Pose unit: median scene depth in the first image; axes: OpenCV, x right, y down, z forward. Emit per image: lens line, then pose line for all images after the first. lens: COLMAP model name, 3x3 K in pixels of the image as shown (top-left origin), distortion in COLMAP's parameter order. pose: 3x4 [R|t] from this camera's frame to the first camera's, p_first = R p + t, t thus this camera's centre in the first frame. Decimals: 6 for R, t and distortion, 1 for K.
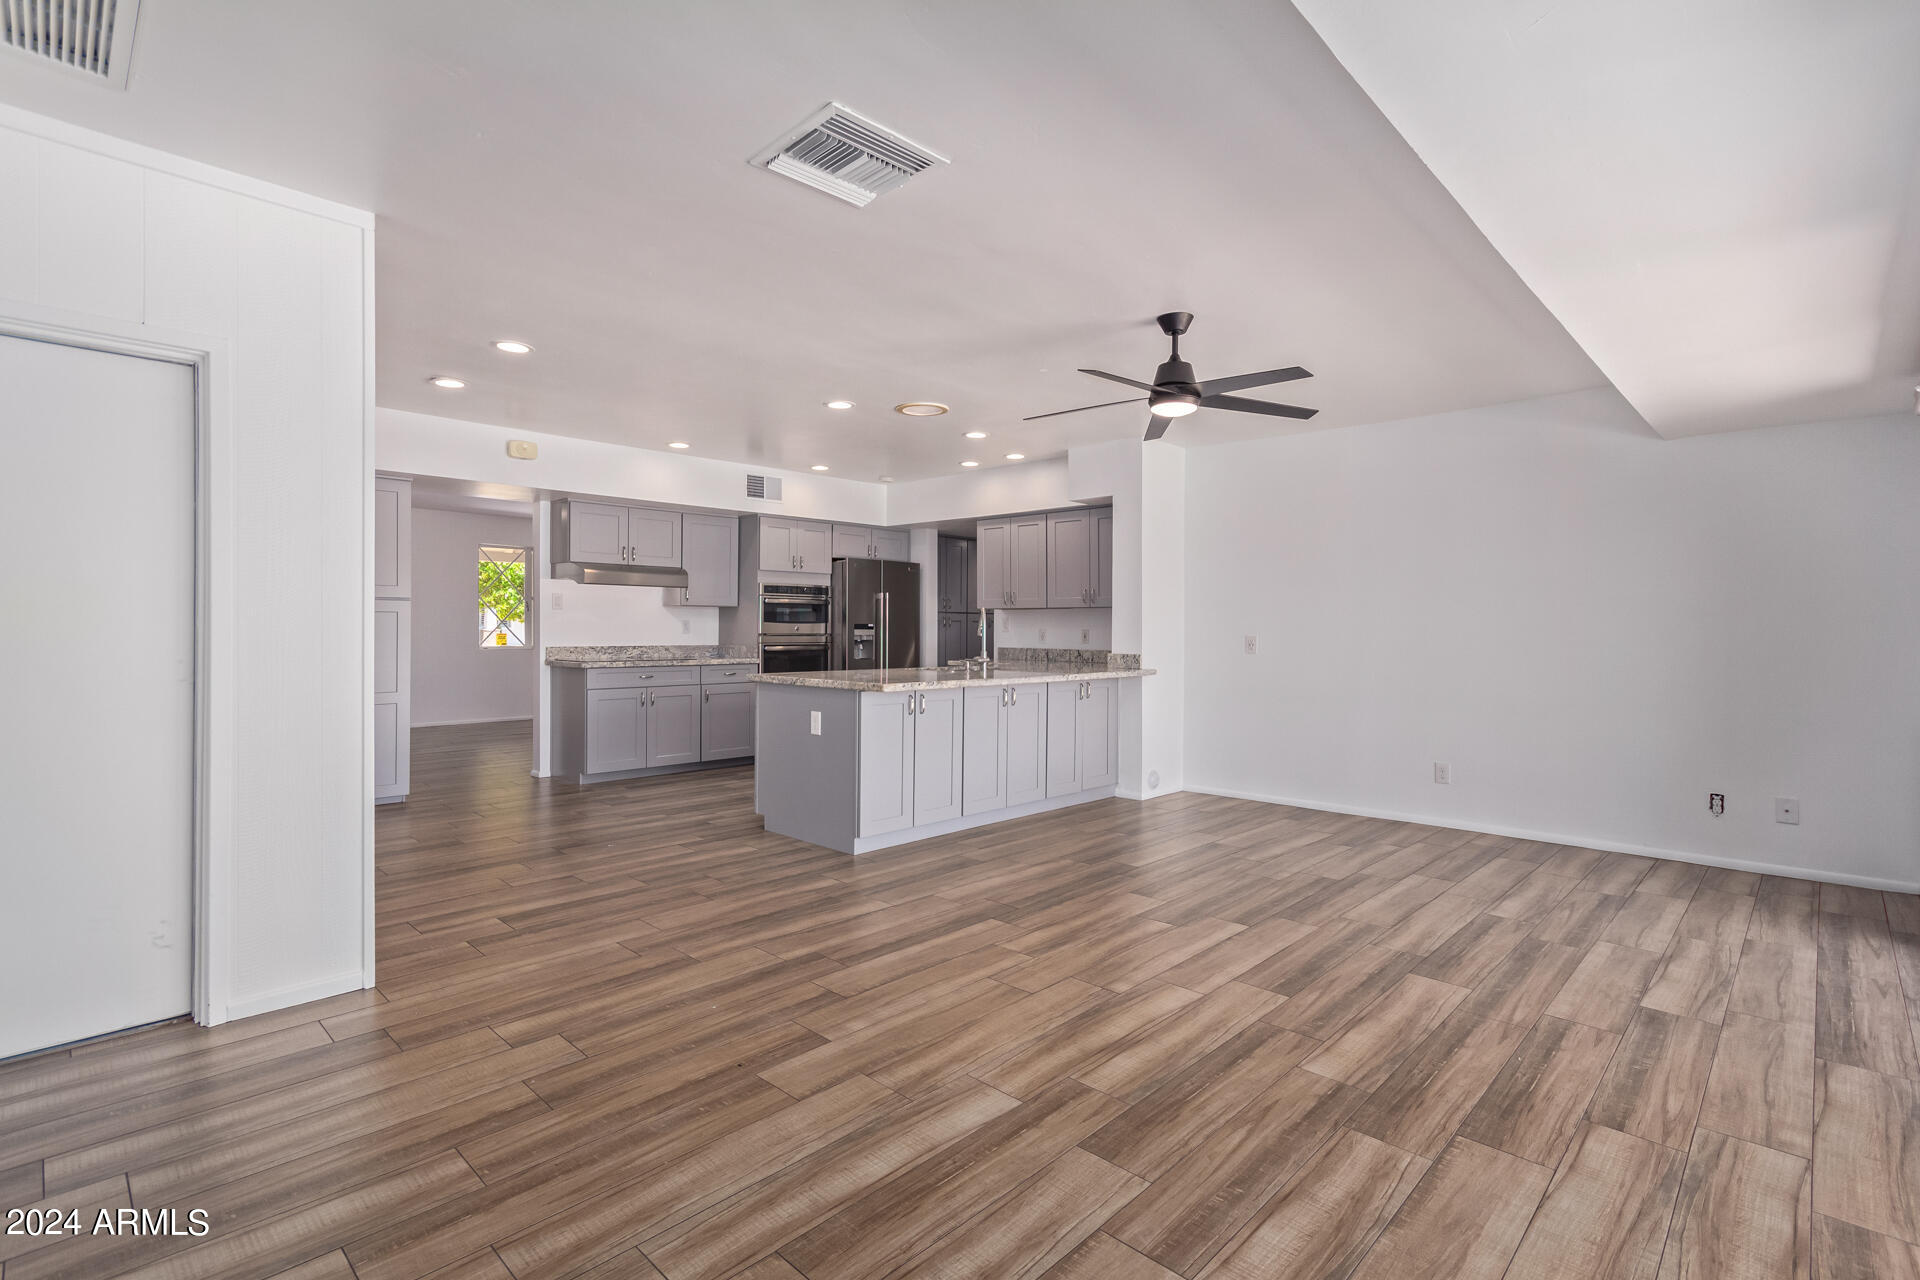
lens RADIAL K [[884.6, 0, 966.9], [0, 884.6, 639.4], [0, 0, 1]] dist [-0.000572, 0.000594]
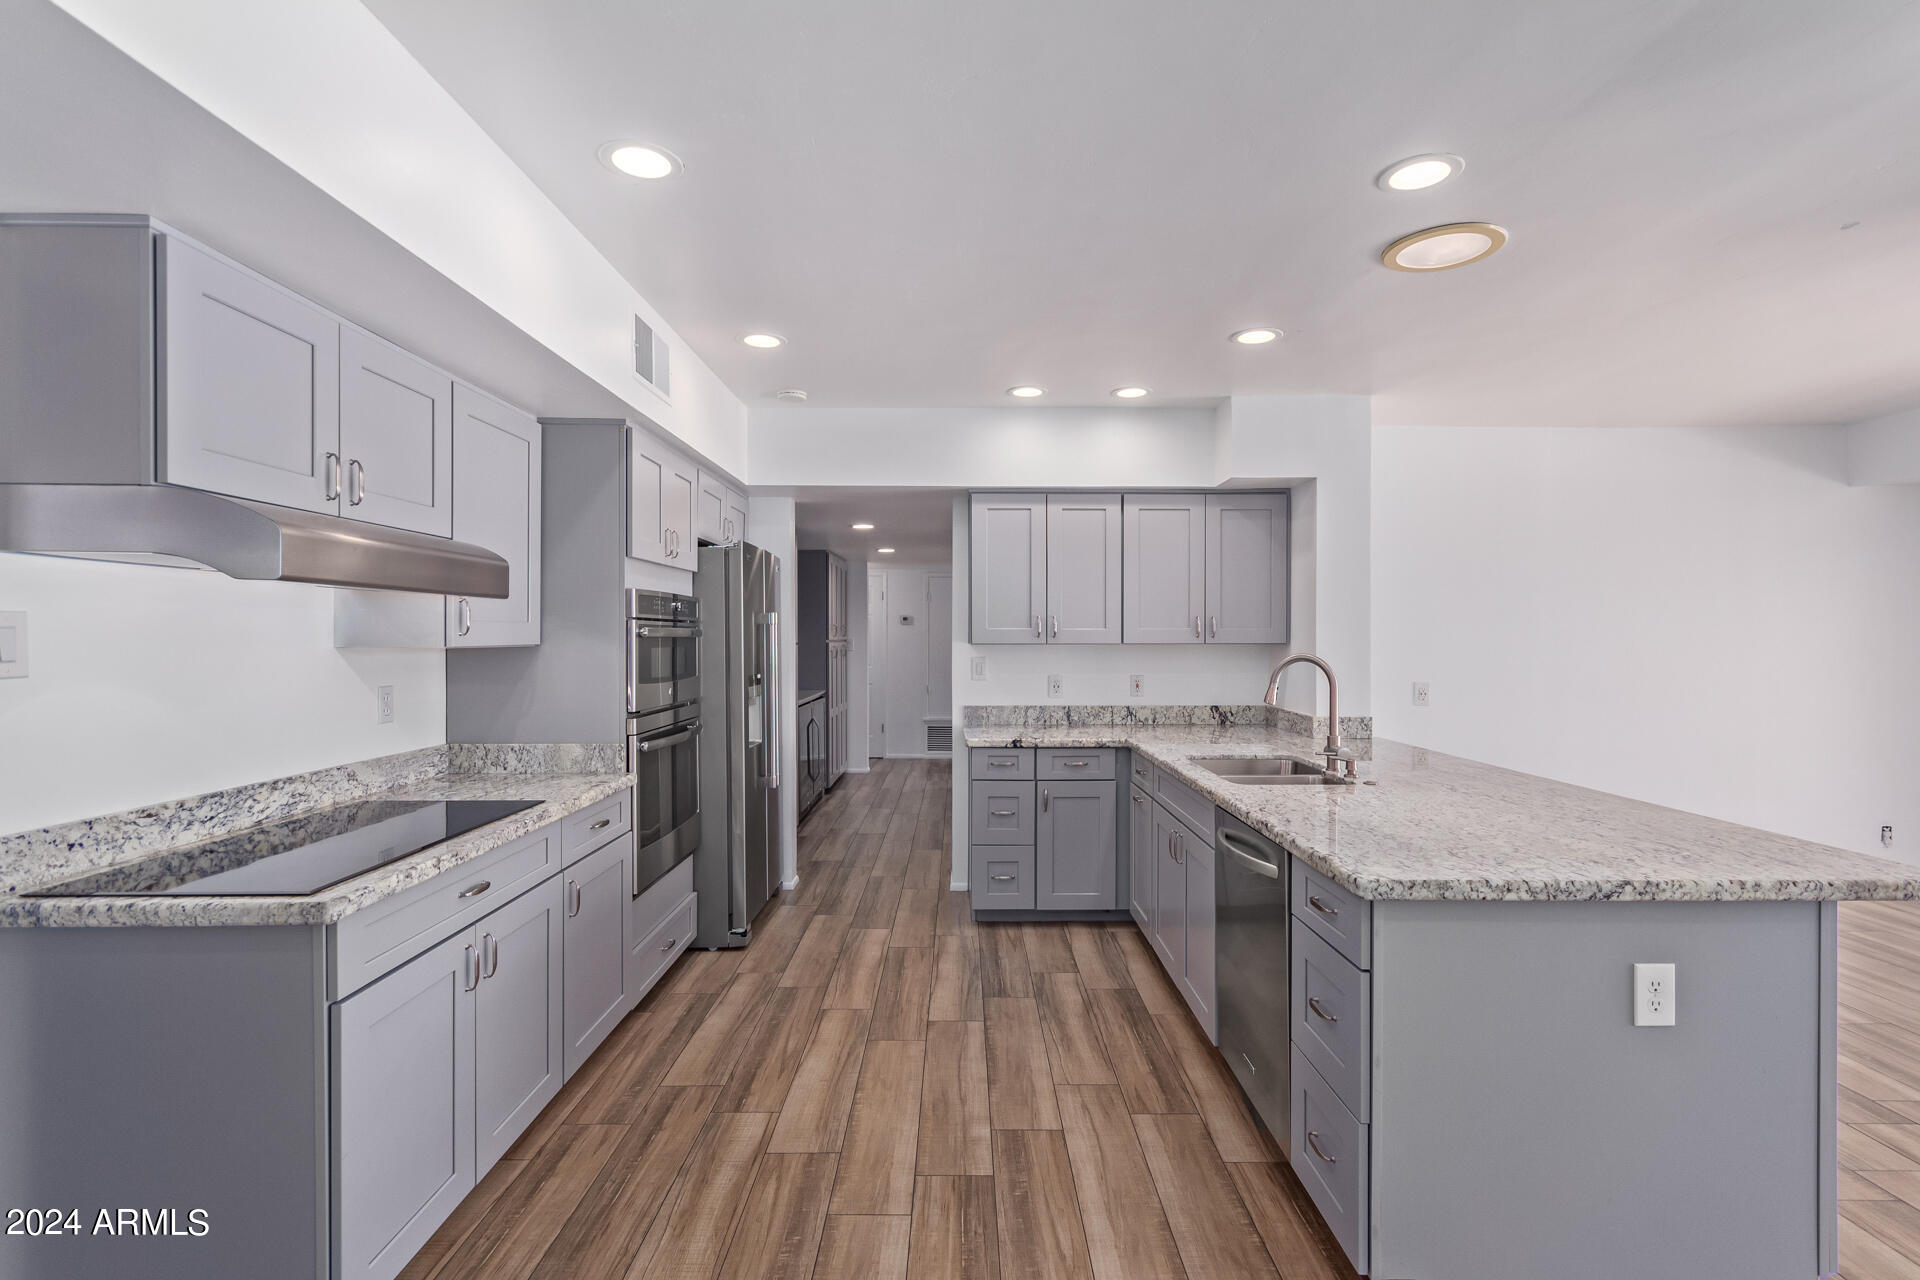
lens RADIAL K [[884.6, 0, 966.9], [0, 884.6, 627.6], [0, 0, 1]] dist [-0.000572, 0.000594]
pose [[0.718068, 0.001191, 0.695972, -0.415689], [0.012925, 0.999803, -0.015046, -0.037919], [-0.695853, 0.019800, 0.717912, 0.606569]]
